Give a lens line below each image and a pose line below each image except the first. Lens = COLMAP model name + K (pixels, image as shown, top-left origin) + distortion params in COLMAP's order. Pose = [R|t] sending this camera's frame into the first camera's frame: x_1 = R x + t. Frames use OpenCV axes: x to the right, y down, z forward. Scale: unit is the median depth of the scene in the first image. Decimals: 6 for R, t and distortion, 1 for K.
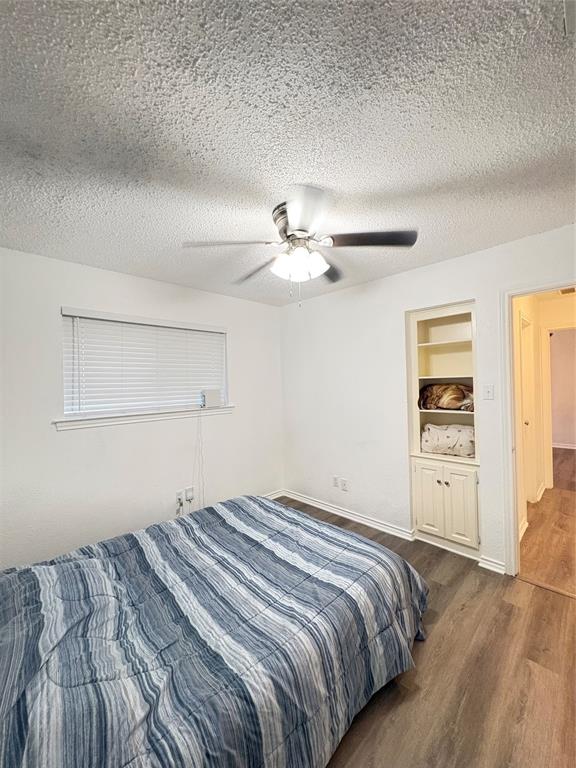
lens RADIAL K [[307.5, 0, 289.4], [0, 307.5, 383.6], [0, 0, 1]] dist [0.001715, -0.000128]
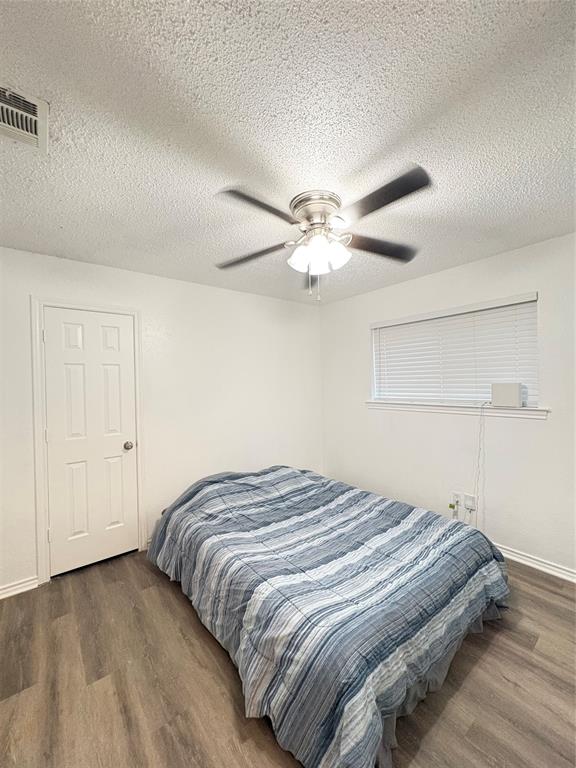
lens RADIAL K [[307.5, 0, 289.4], [0, 307.5, 383.6], [0, 0, 1]] dist [0.001715, -0.000128]
pose [[-0.104571, 0.028055, -0.994122, 0.839753], [0.021474, 0.999433, 0.025946, -0.015014], [0.994286, -0.018634, -0.105114, 0.843950]]
